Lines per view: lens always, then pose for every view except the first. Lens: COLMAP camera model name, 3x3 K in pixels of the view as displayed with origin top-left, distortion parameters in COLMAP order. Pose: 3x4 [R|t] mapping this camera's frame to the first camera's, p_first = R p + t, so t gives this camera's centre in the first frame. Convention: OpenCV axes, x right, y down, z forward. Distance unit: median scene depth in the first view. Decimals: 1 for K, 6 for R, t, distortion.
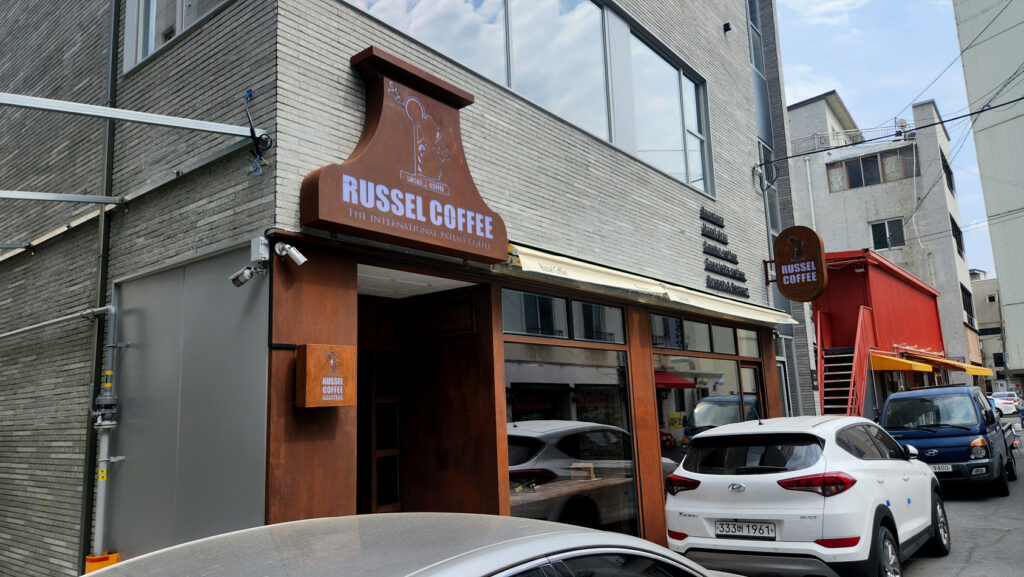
lens RADIAL K [[687.7, 0, 494.5], [0, 687.7, 282.2], [0, 0, 1]] dist [0.069989, -0.064534]
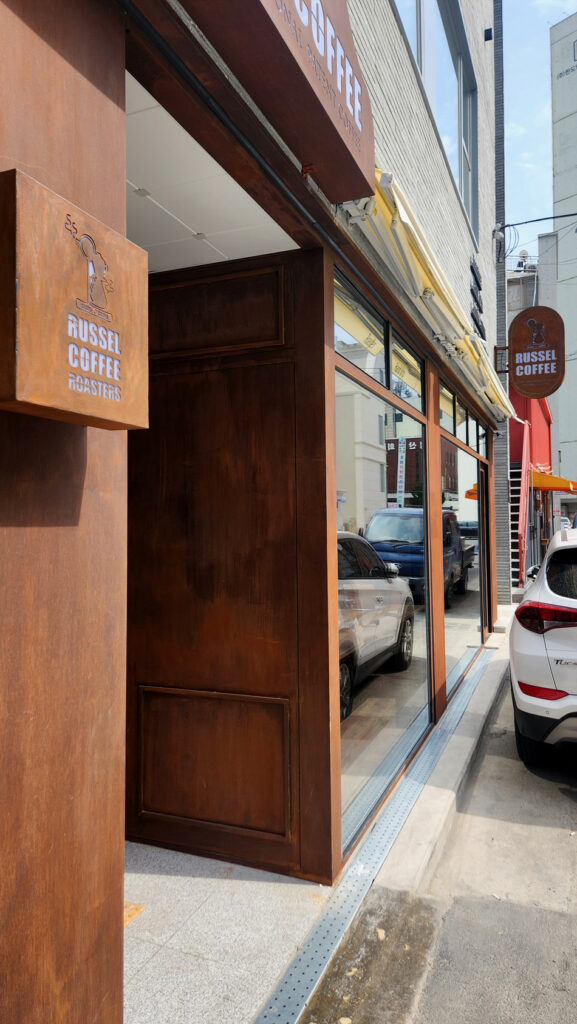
lens RADIAL K [[687.7, 0, 285.6], [0, 687.7, 496.4], [0, 0, 1]] dist [0.069989, -0.064534]
pose [[0.956072, 0.037314, 0.290748, -0.171798], [-0.076503, 0.989252, 0.124607, 0.121051], [-0.282974, -0.141376, 0.948651, 0.485115]]
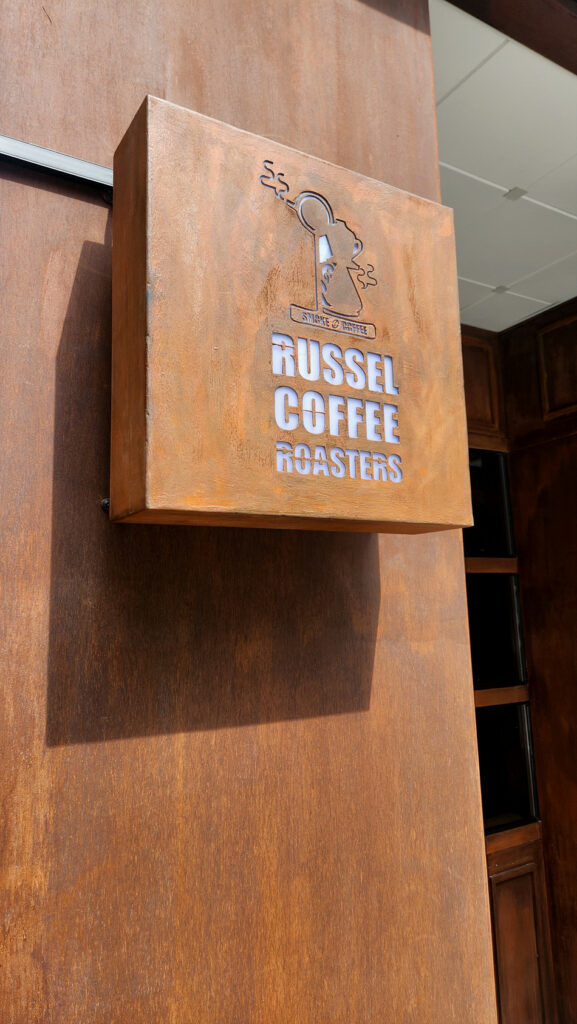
lens RADIAL K [[687.7, 0, 285.6], [0, 687.7, 496.4], [0, 0, 1]] dist [0.069989, -0.064534]
pose [[0.942400, -0.045122, -0.331431, -0.138126], [0.054137, 0.998371, 0.018013, 0.121876], [0.330078, -0.034918, 0.943308, 0.604255]]
